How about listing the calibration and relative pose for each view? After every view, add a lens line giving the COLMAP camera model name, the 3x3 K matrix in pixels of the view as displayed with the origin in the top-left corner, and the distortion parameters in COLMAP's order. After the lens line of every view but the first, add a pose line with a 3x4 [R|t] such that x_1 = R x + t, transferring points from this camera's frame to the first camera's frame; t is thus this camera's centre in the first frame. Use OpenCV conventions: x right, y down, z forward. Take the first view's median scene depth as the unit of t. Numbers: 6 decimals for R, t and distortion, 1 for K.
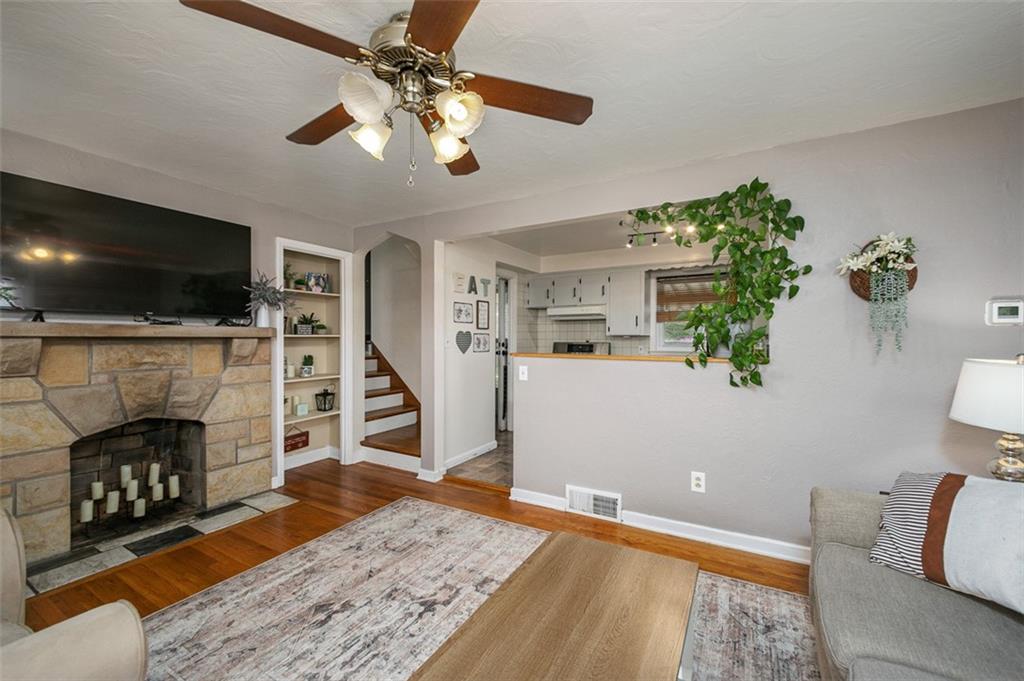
lens RADIAL K [[411.9, 0, 511.6], [0, 411.9, 335.1], [0, 0, 1]] dist [-0.004911, -0.000475]
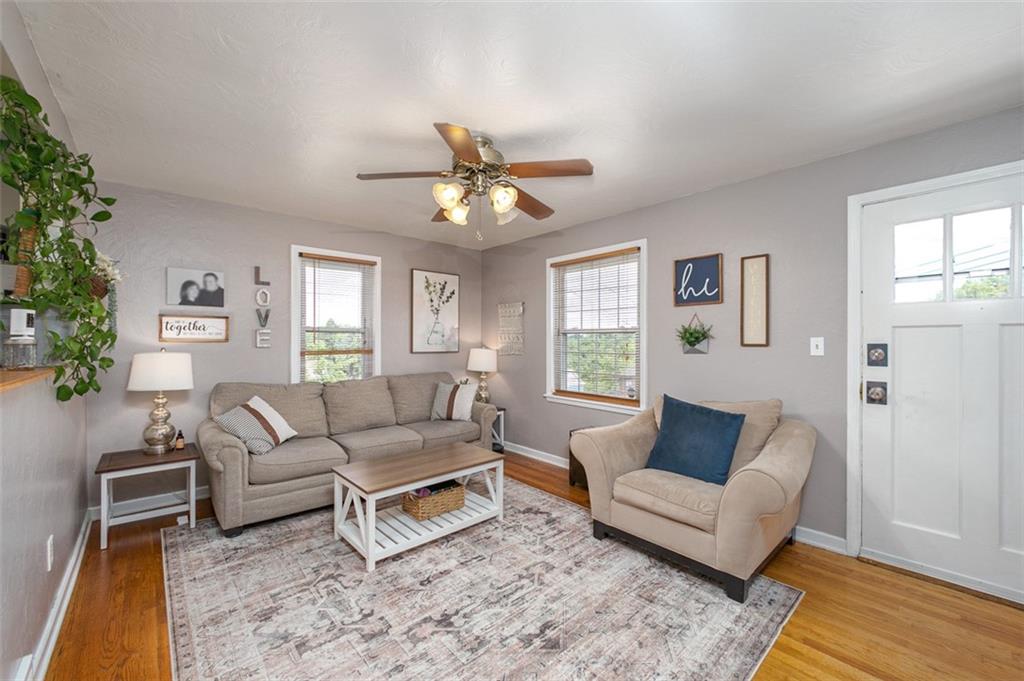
lens RADIAL K [[411.9, 0, 511.6], [0, 411.9, 335.1], [0, 0, 1]] dist [-0.004911, -0.000475]
pose [[-0.947392, 0.002751, 0.320063, -0.413717], [-0.002479, 0.999870, -0.015932, -0.000733], [-0.320065, -0.015887, -0.947262, 1.174773]]
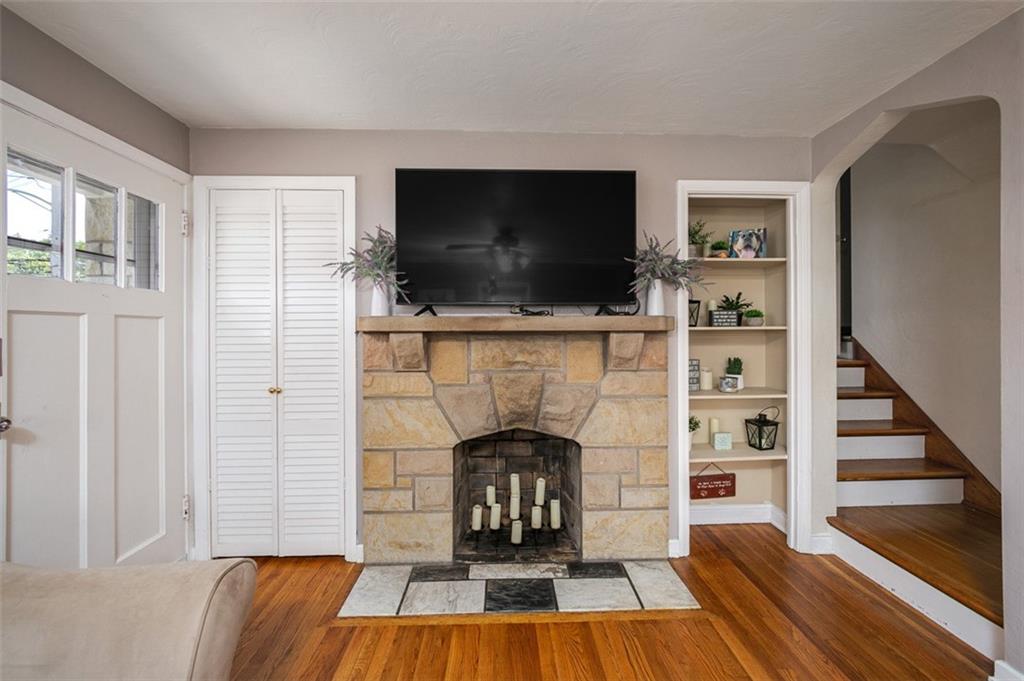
lens RADIAL K [[411.9, 0, 511.6], [0, 411.9, 335.1], [0, 0, 1]] dist [-0.004911, -0.000475]
pose [[0.520477, 0.002875, -0.853871, -0.165089], [0.009109, 0.999919, 0.008919, 0.004709], [0.853827, -0.012420, 0.520409, 0.493648]]
